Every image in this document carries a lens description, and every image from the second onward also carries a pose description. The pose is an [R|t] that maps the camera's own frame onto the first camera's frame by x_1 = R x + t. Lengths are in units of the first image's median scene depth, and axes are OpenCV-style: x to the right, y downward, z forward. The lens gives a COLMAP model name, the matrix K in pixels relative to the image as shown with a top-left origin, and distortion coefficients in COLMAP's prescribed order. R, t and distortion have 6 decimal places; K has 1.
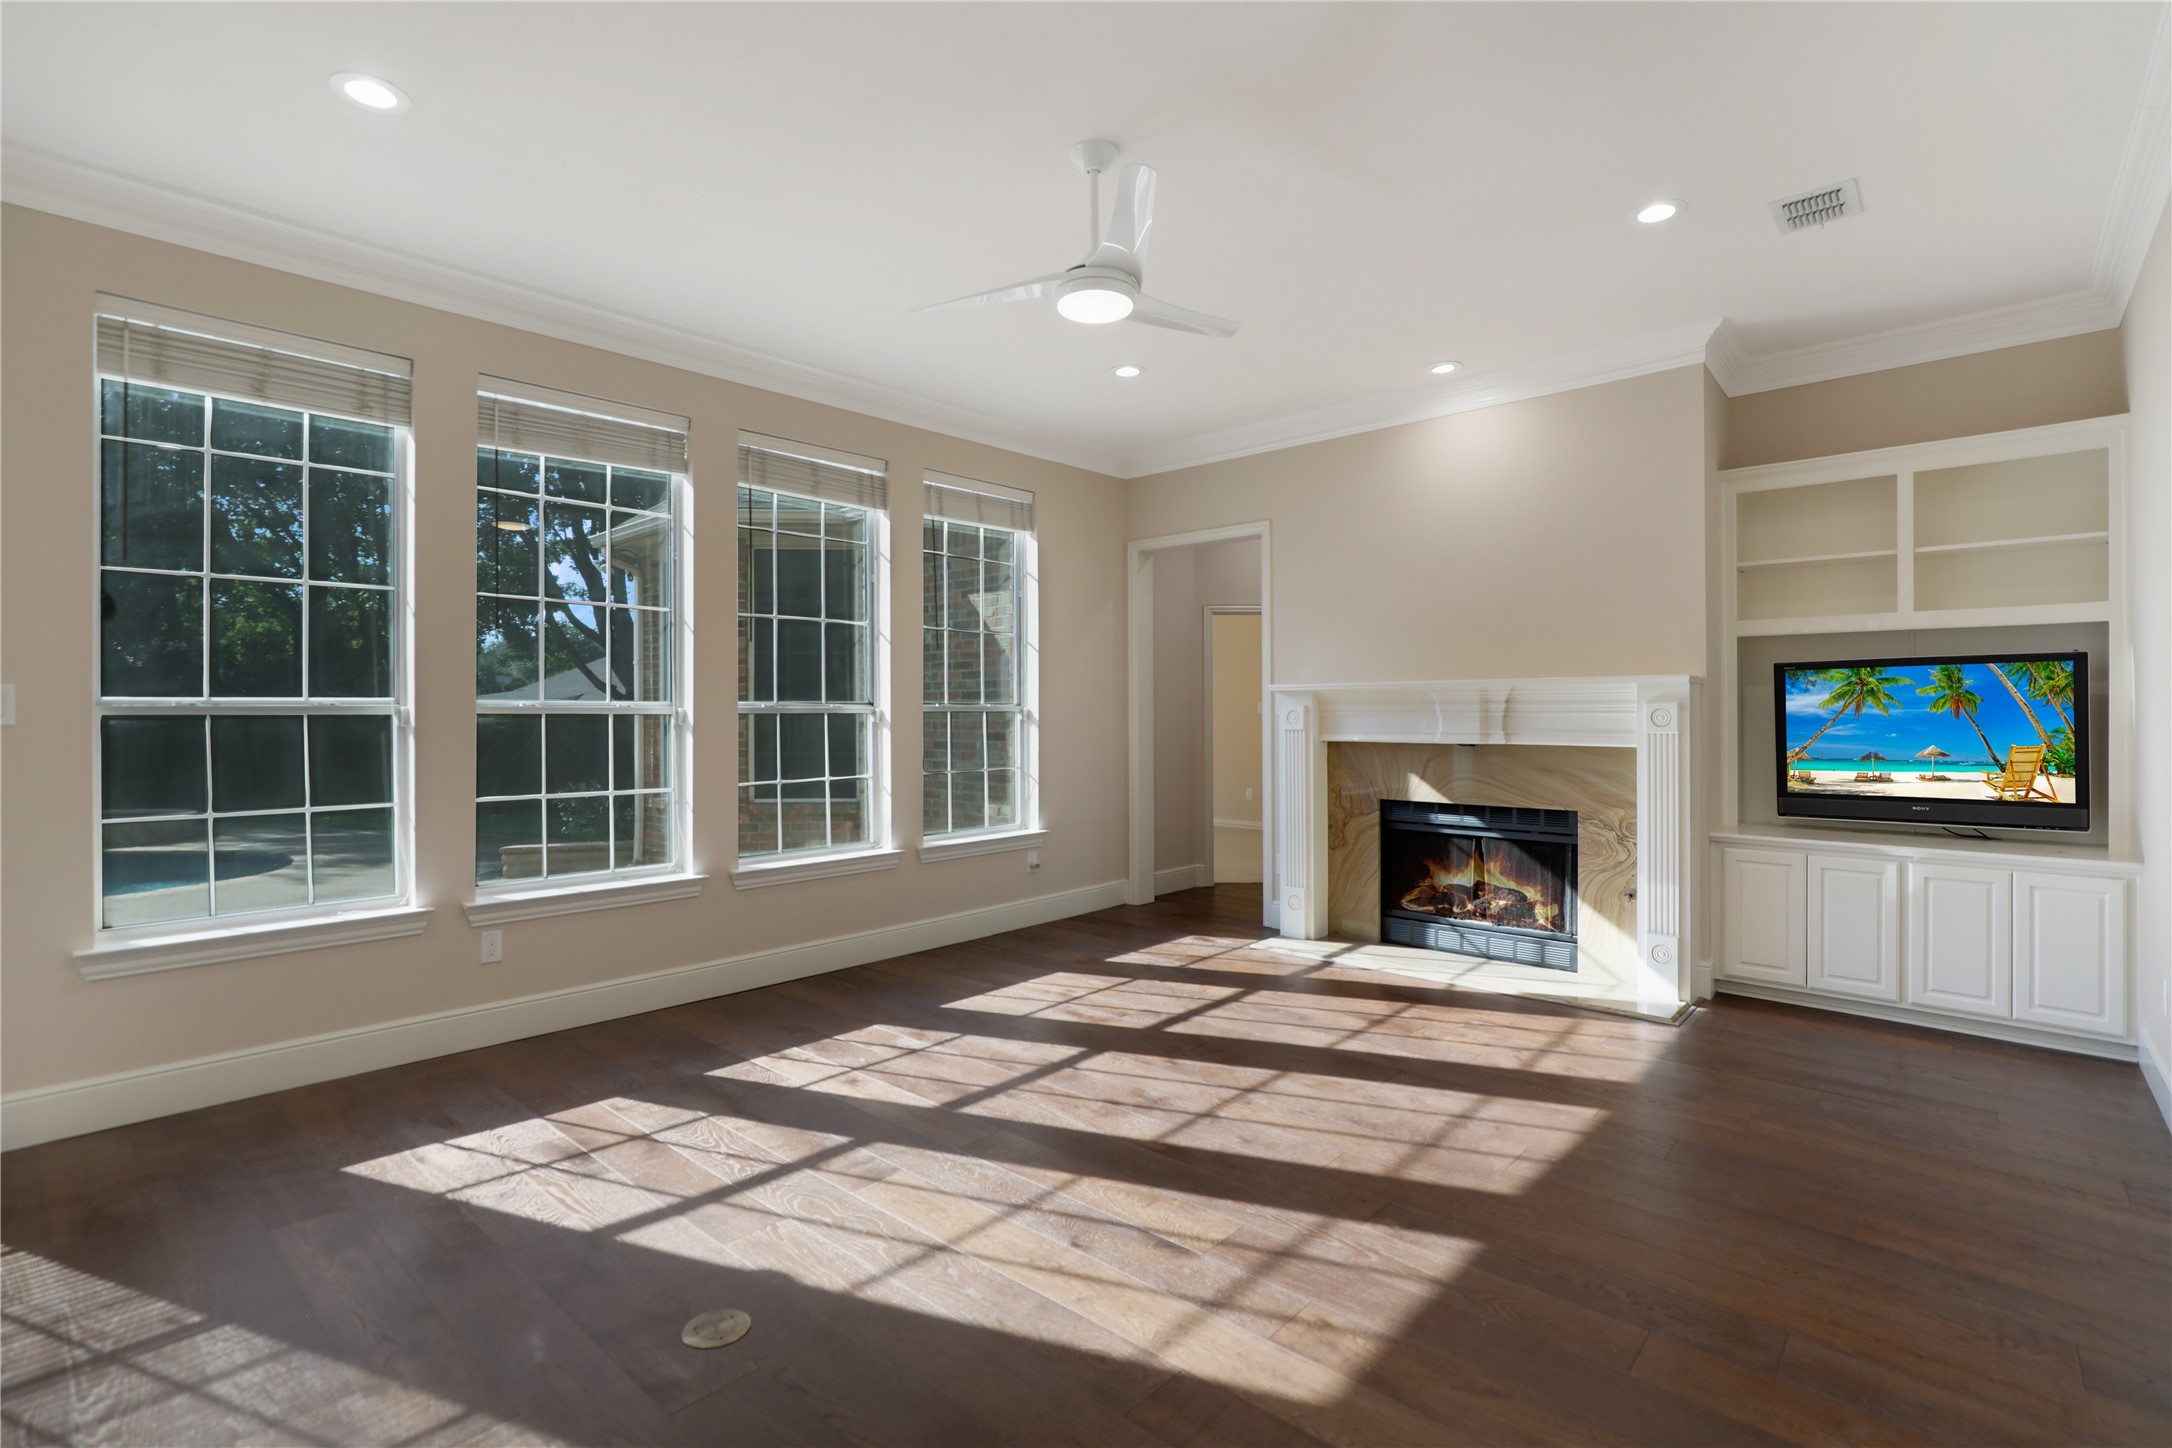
lens RADIAL K [[1046.7, 0, 1086.0], [0, 1046.7, 724.0], [0, 0, 1]] dist [-0.044978, -0.000086]
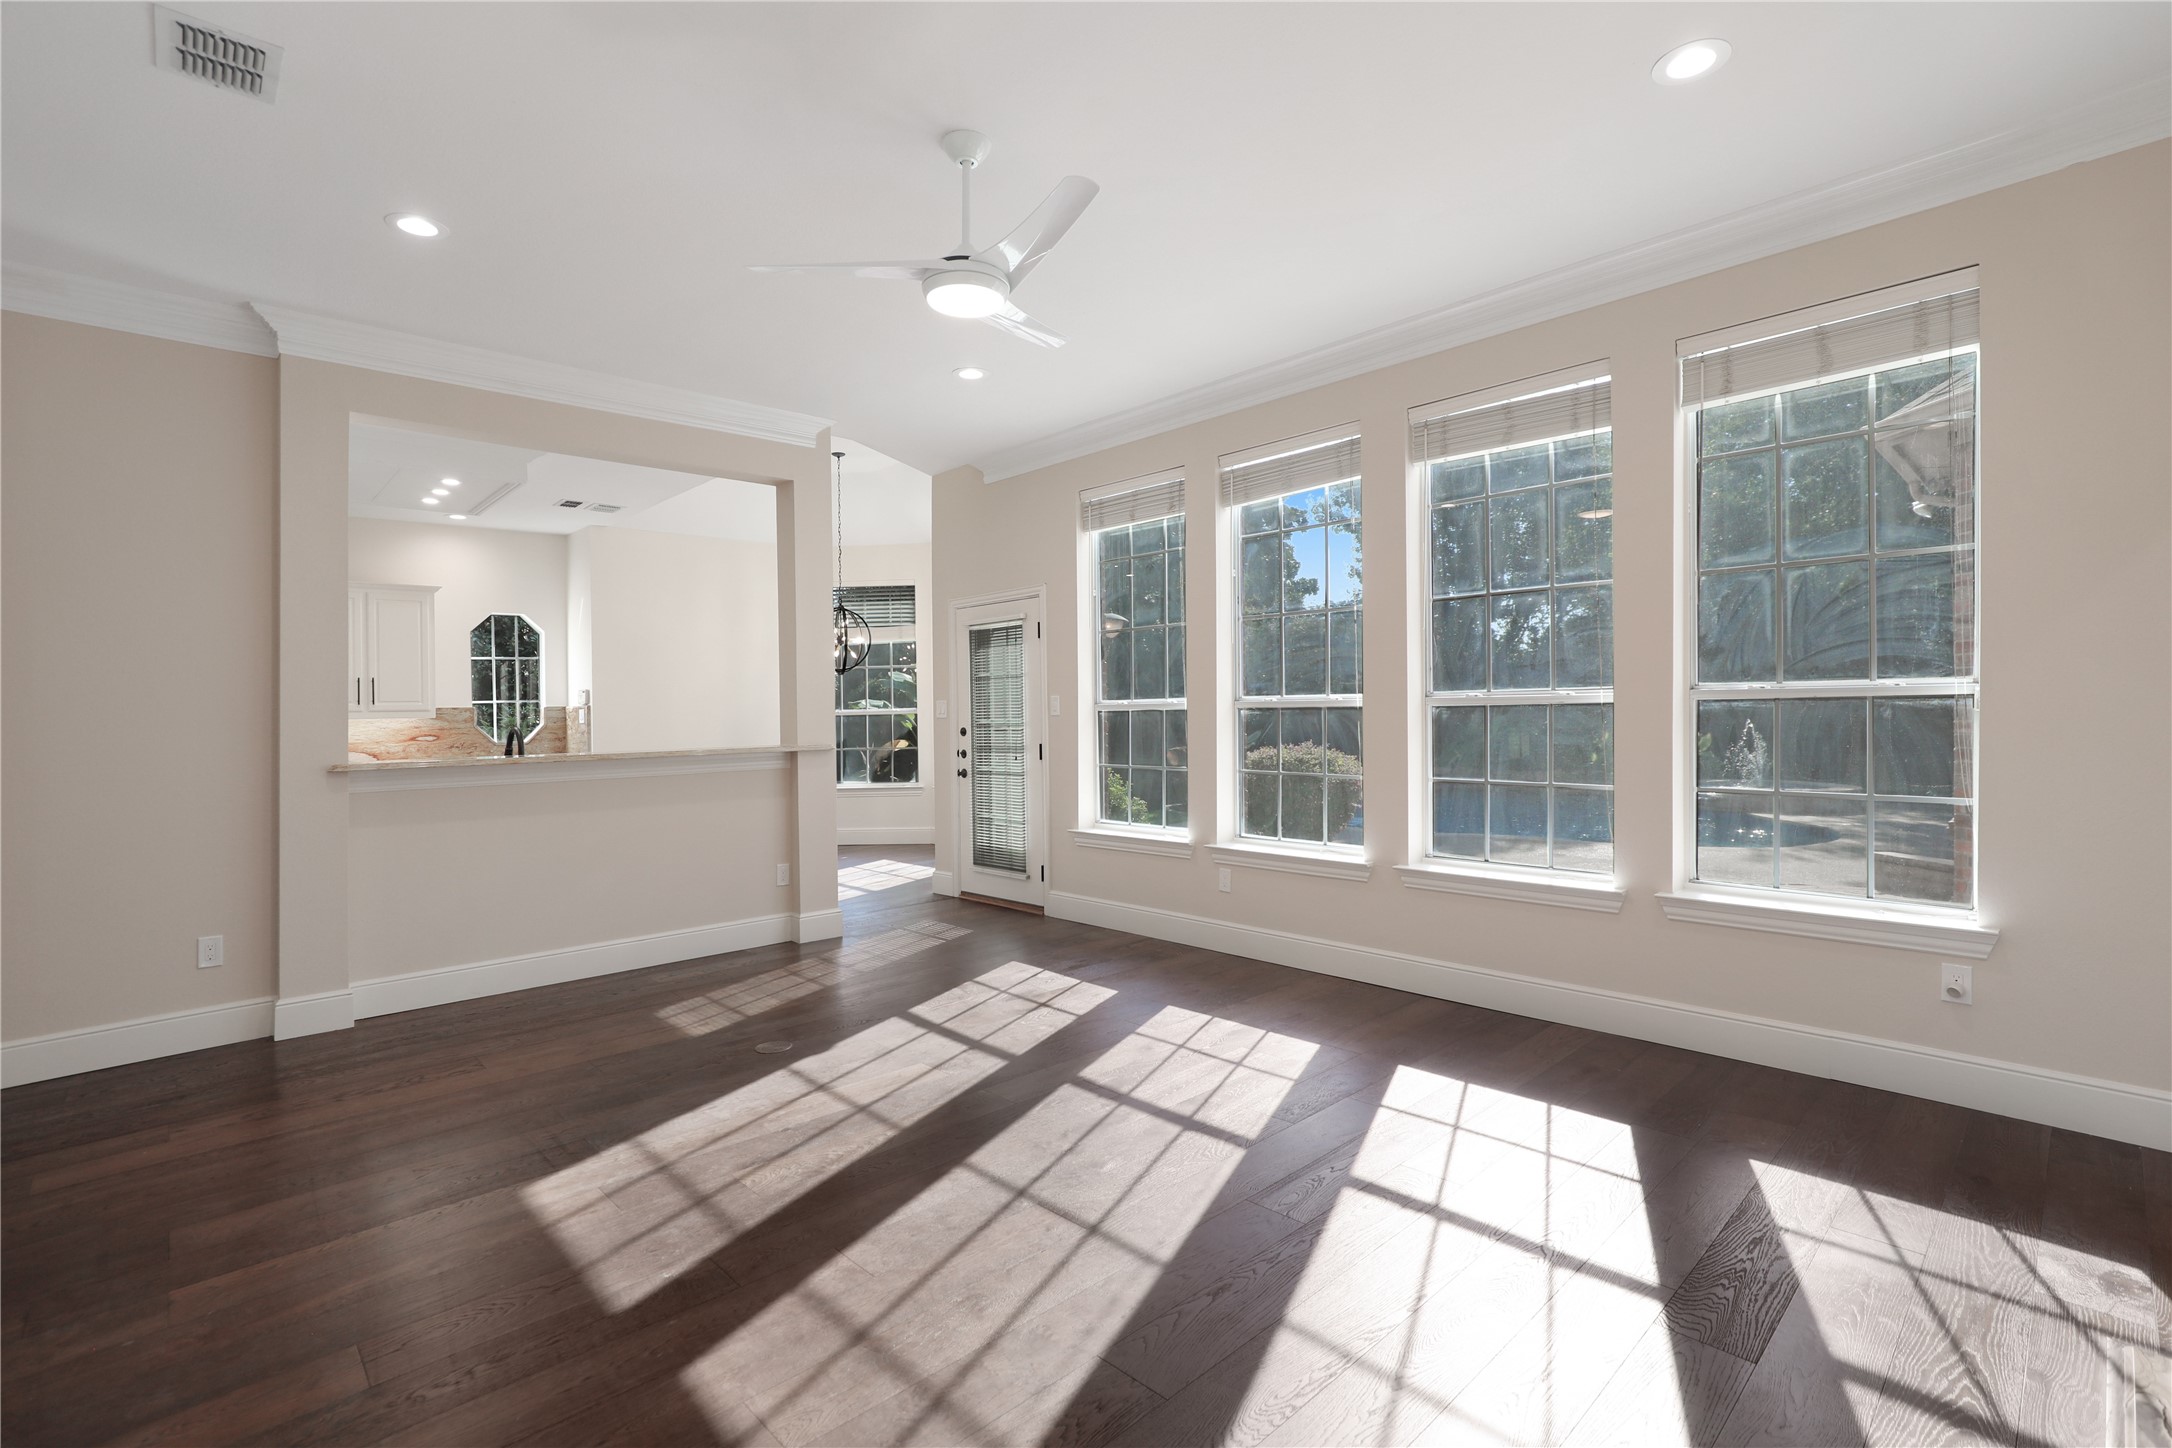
lens RADIAL K [[1024.2, 0, 1052.6], [0, 1024.2, 715.1], [0, 0, 1]] dist [0.065966, 0.000138]
pose [[-0.118807, 0.011999, -0.992845, 0.859618], [0.005025, 0.999921, 0.011483, -0.018407], [0.992905, -0.003624, -0.118858, 1.028003]]
